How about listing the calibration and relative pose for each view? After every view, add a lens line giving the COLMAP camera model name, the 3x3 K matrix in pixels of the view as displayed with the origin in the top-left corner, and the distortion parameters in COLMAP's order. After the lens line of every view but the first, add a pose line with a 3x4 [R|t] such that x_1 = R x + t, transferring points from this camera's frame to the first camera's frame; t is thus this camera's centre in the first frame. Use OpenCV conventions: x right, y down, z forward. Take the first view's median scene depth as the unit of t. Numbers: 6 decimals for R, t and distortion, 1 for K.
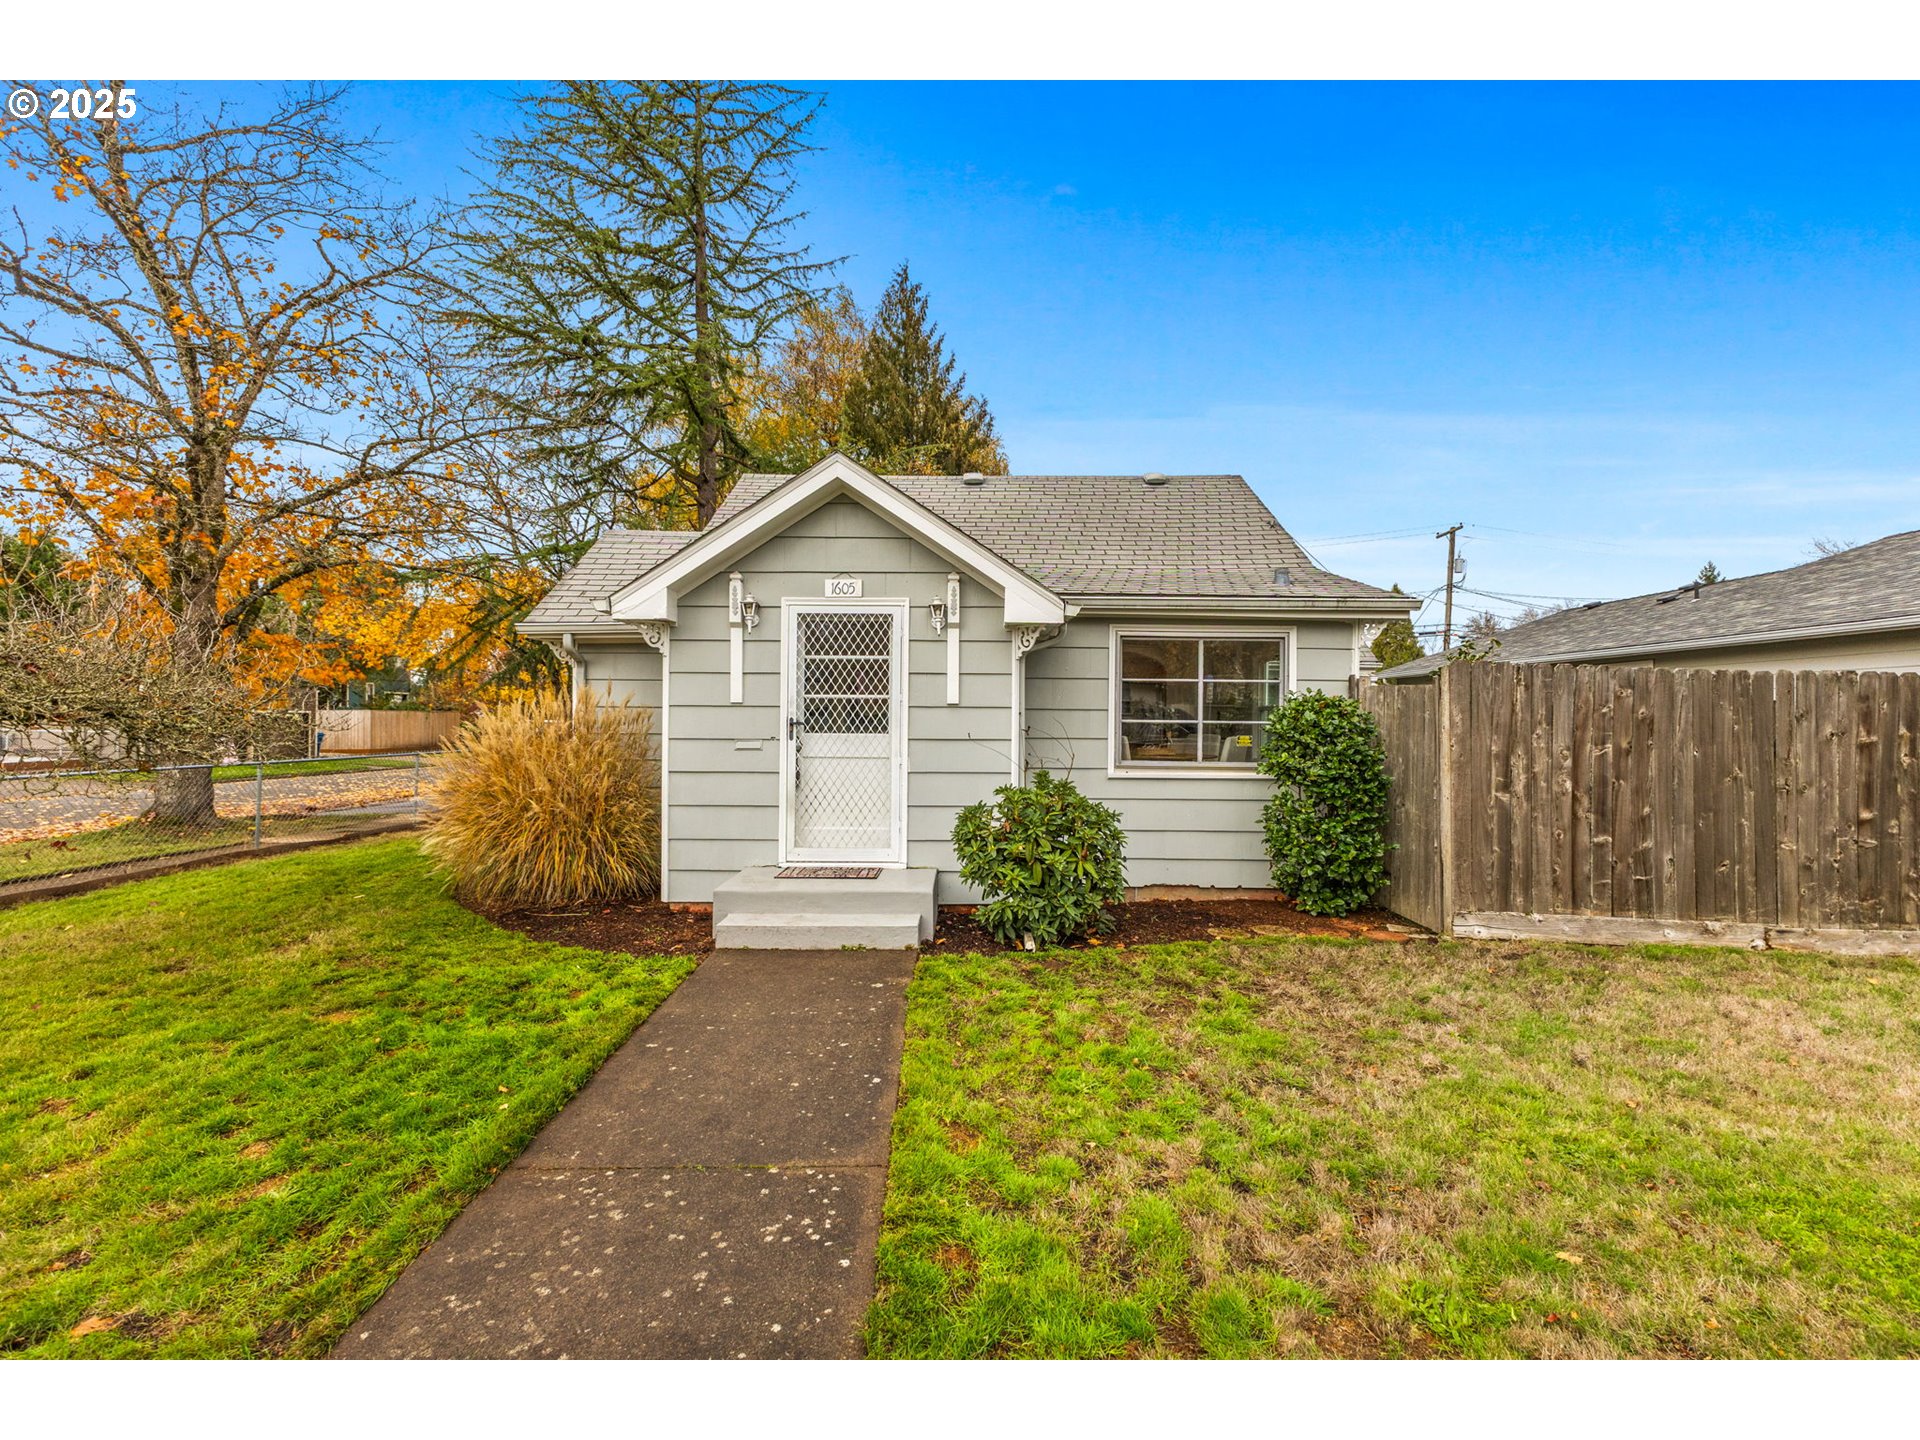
lens RADIAL K [[838.8, 0, 960.0], [0, 838.8, 720.0], [0, 0, 1]] dist [0.007265, 0.000306]
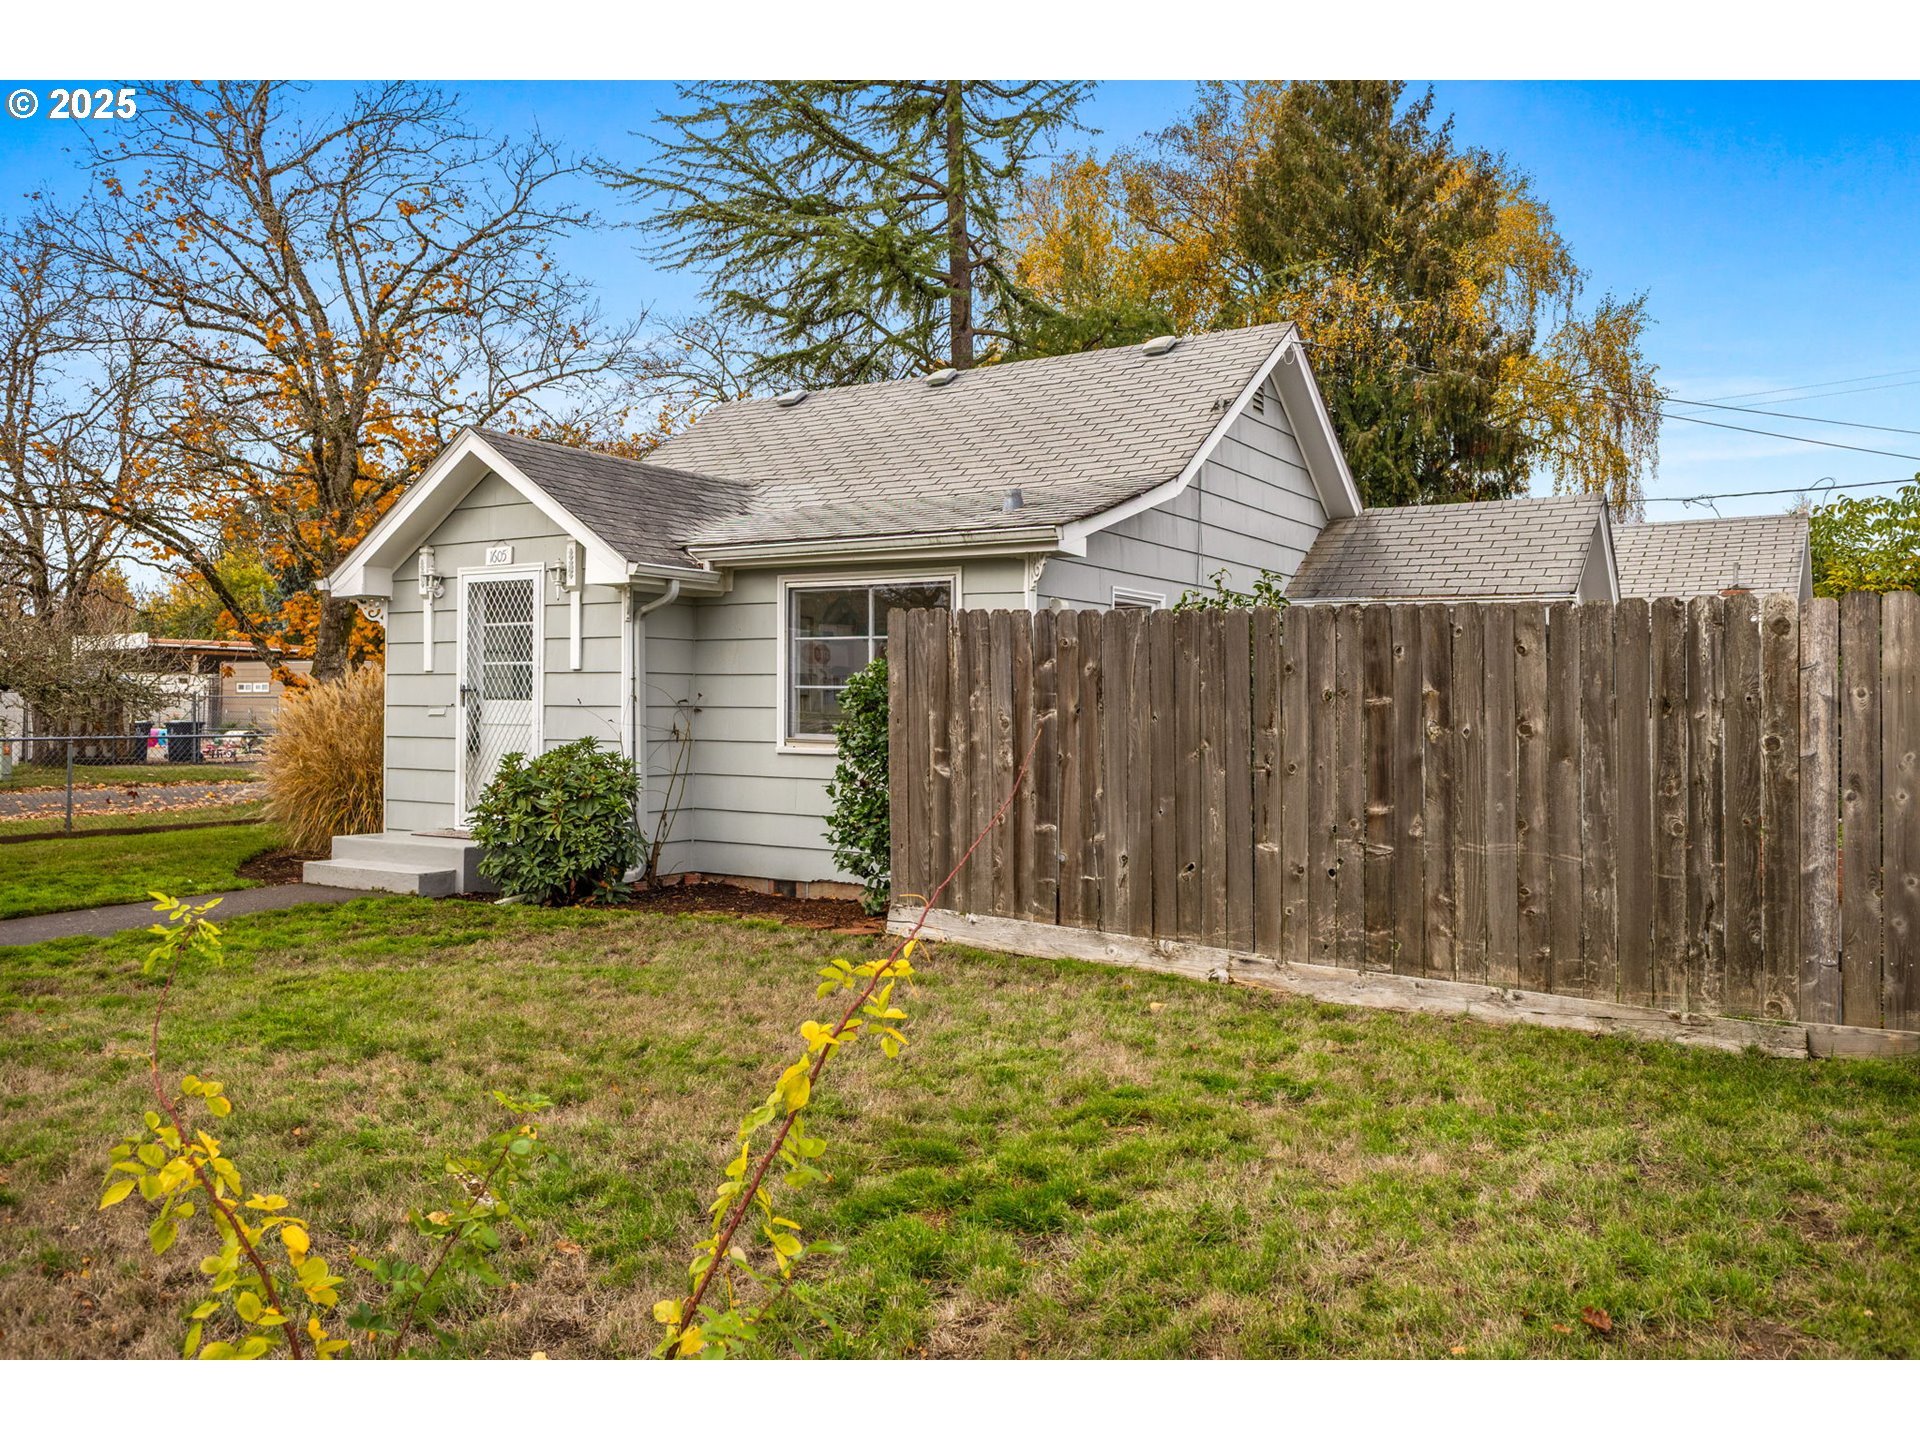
lens RADIAL K [[1435.7, 0, 953.6], [0, 1435.7, 696.8], [0, 0, 1]] dist [0.024949, 0.001875]
pose [[0.847706, -0.003862, -0.530453, 1.239722], [-0.002611, 0.999931, -0.011453, 0.030358], [0.530461, 0.011094, 0.847637, -0.174022]]
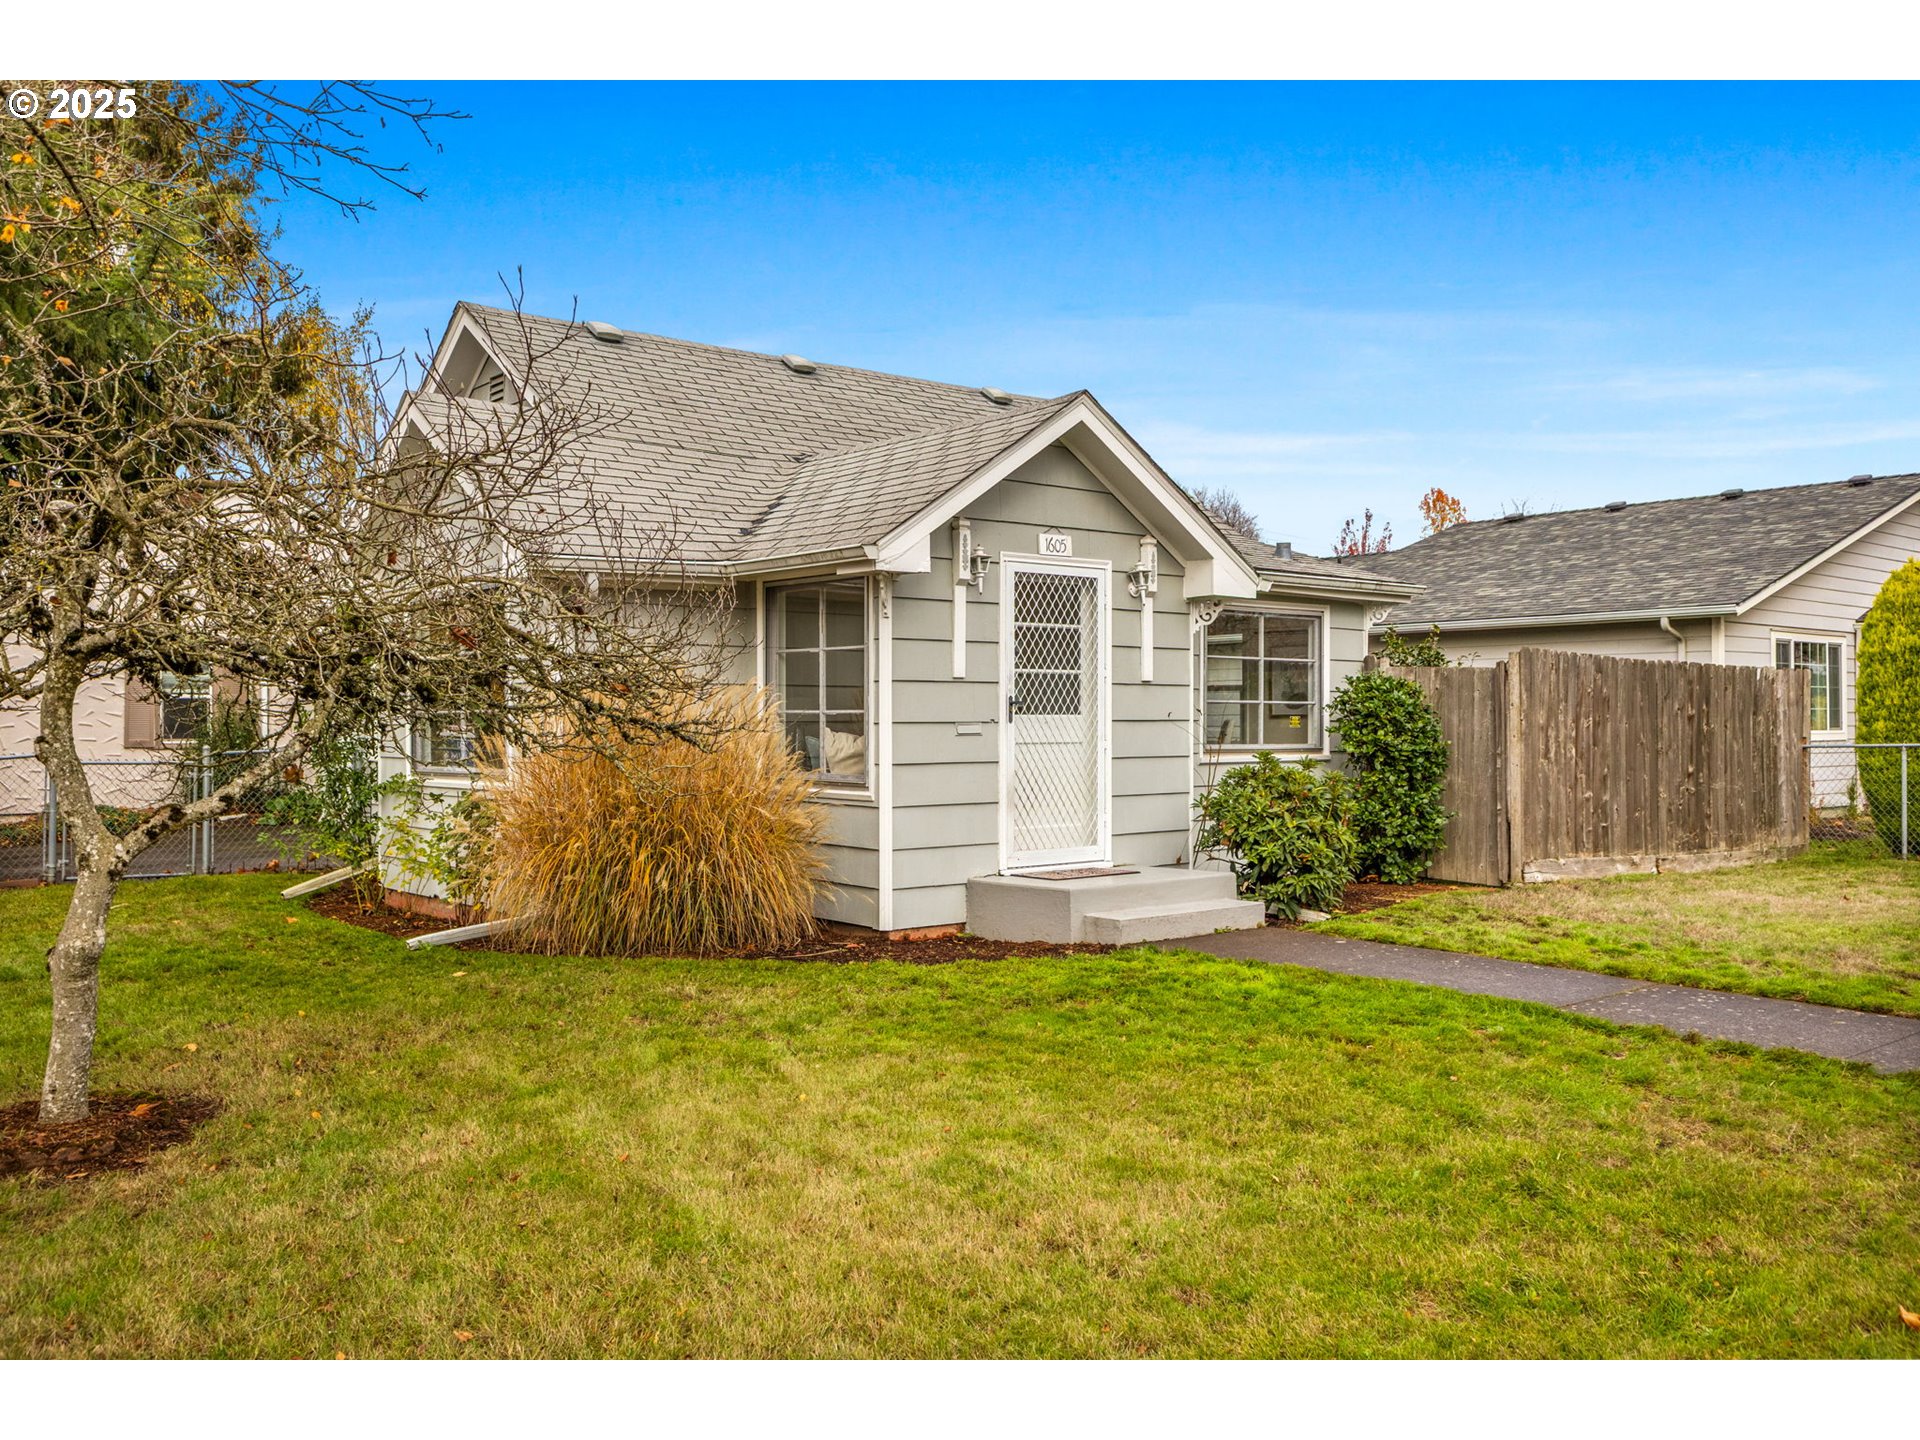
lens RADIAL K [[1548.8, 0, 960.0], [0, 1548.8, 720.0], [0, 0, 1]] dist [-0.000448, -0.001610]
pose [[0.783930, -0.007676, 0.620801, -1.199138], [0.008316, 0.999964, 0.001863, 0.017888], [-0.620793, 0.003702, 0.783966, -0.179637]]
